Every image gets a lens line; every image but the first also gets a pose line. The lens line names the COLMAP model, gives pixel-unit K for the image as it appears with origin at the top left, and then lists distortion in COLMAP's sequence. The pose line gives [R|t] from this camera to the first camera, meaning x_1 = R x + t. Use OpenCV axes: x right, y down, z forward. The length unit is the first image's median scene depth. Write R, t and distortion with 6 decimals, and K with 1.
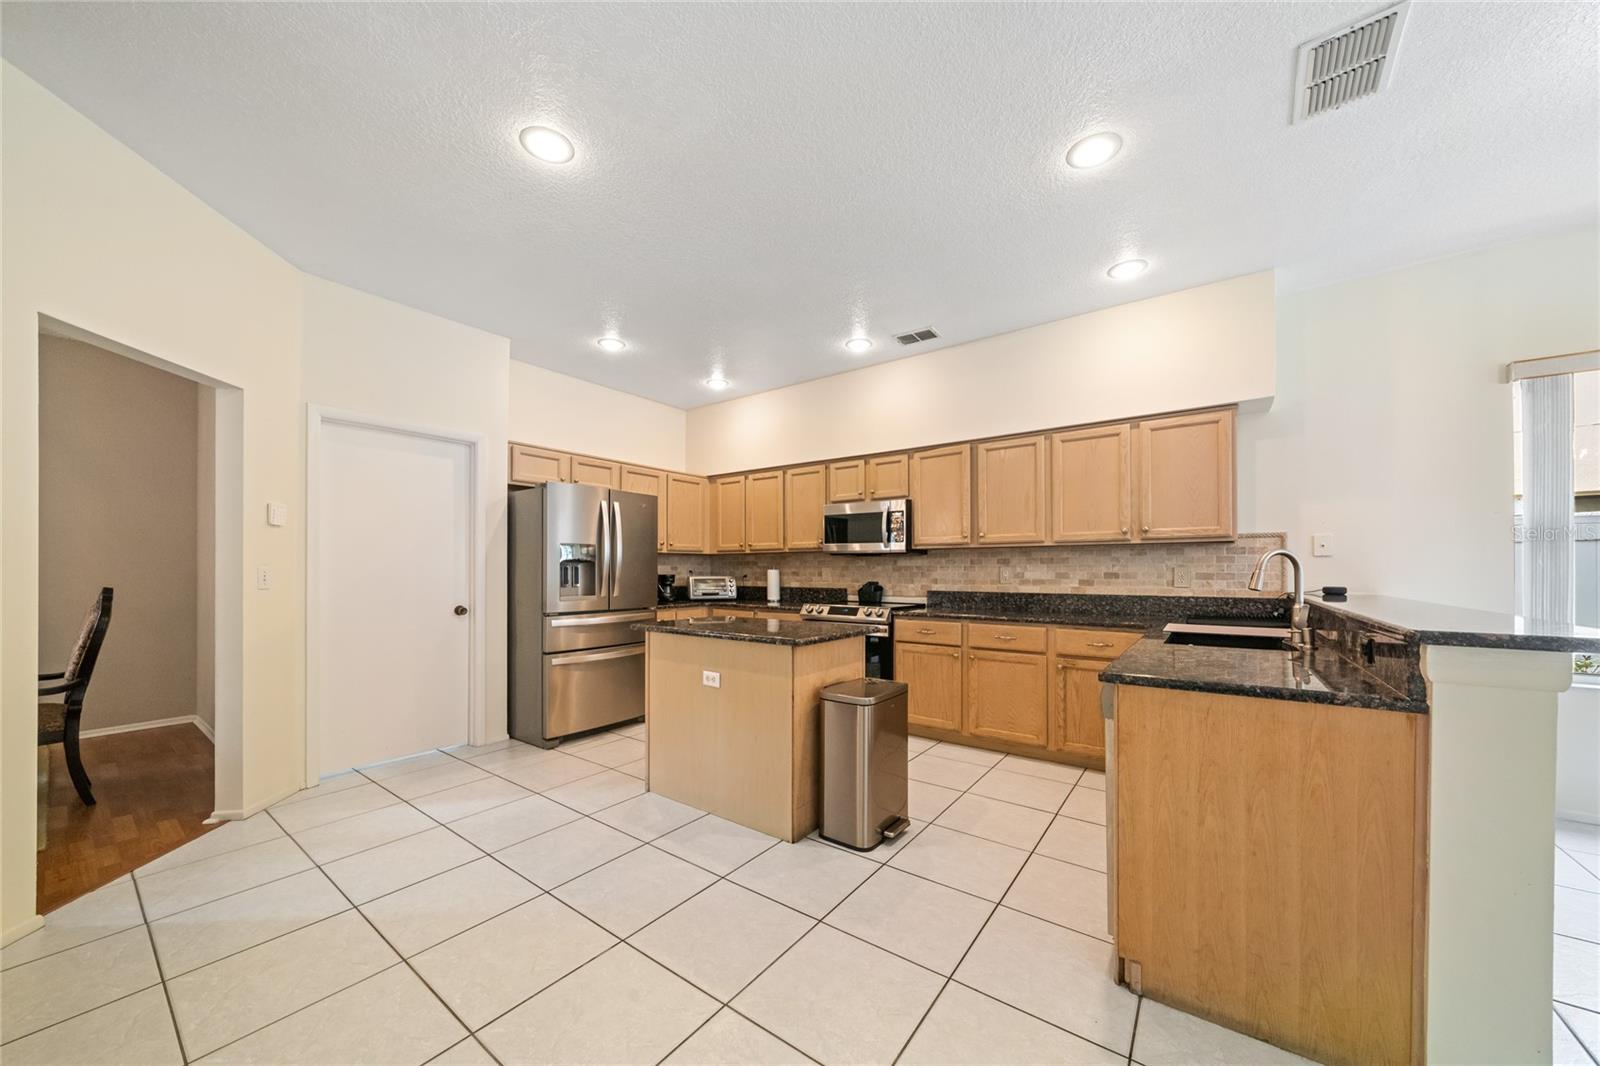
lens RADIAL K [[549.9, 0, 800.1], [0, 549.9, 560.4], [0, 0, 1]] dist [-0.000480, -0.000013]
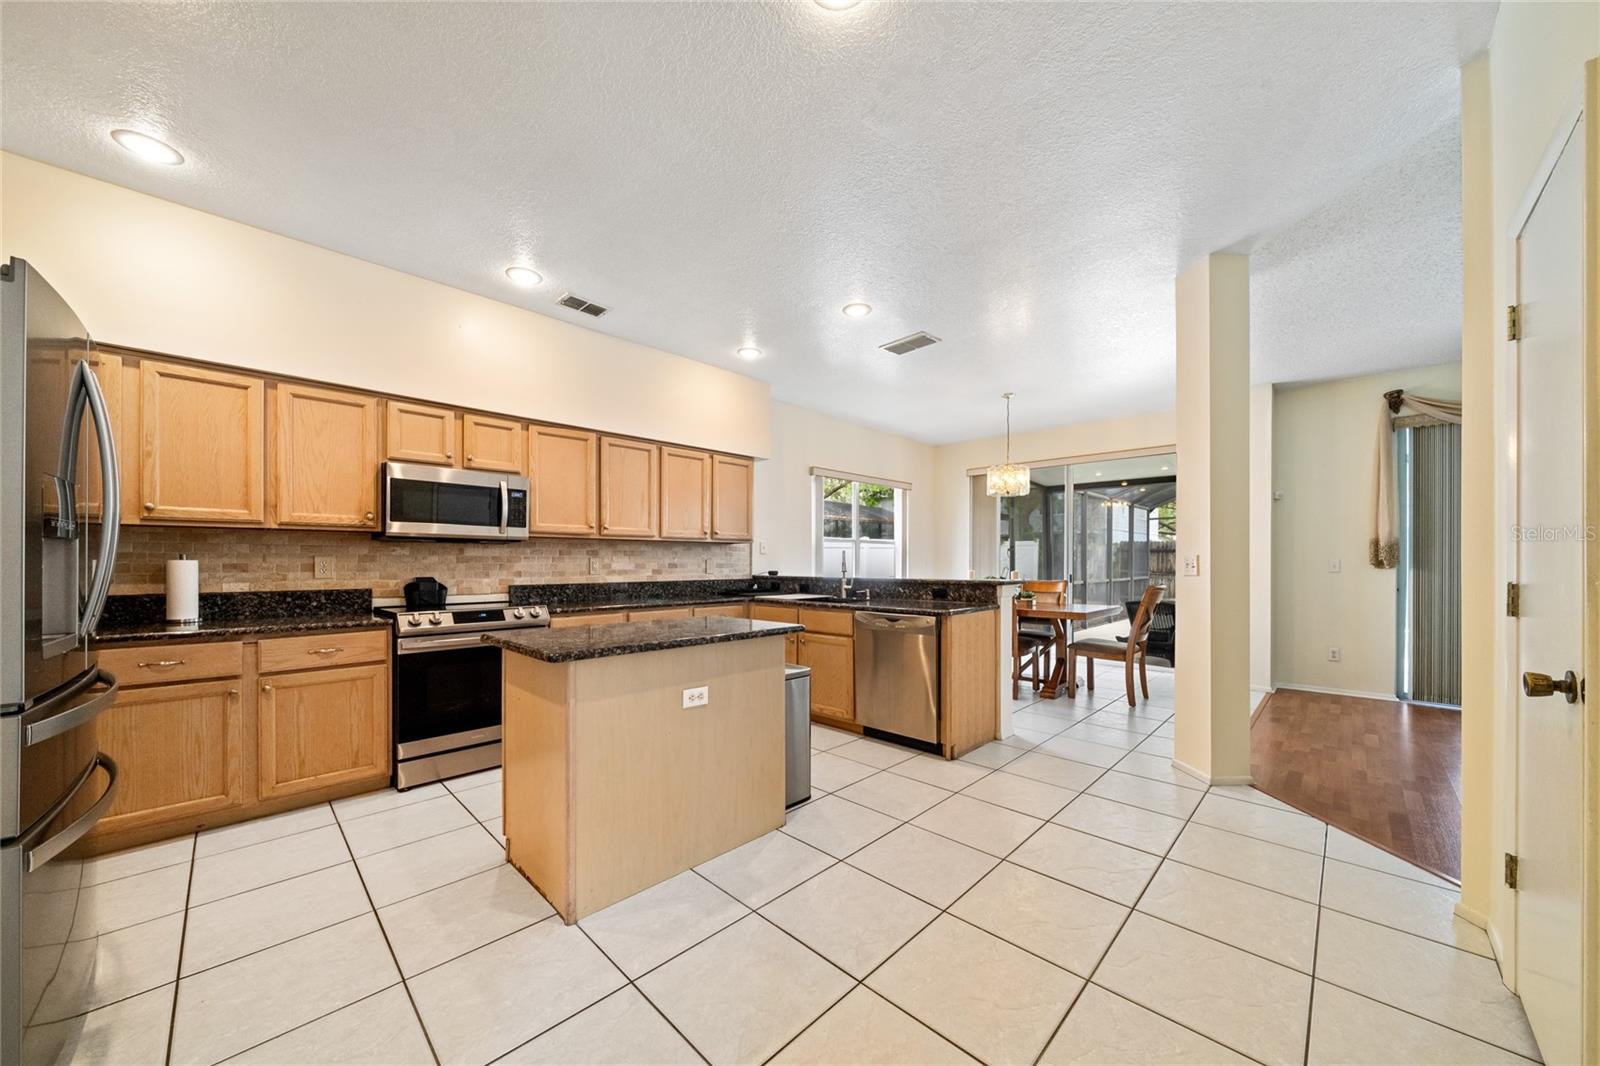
lens RADIAL K [[561.7, 0, 800.3], [0, 561.7, 555.7], [0, 0, 1]] dist [-0.001469, -0.000033]
pose [[0.150782, 0.009917, 0.988517, -0.586957], [-0.019136, 0.999792, -0.007111, 0.006904], [-0.988382, -0.017844, 0.150940, 0.447344]]
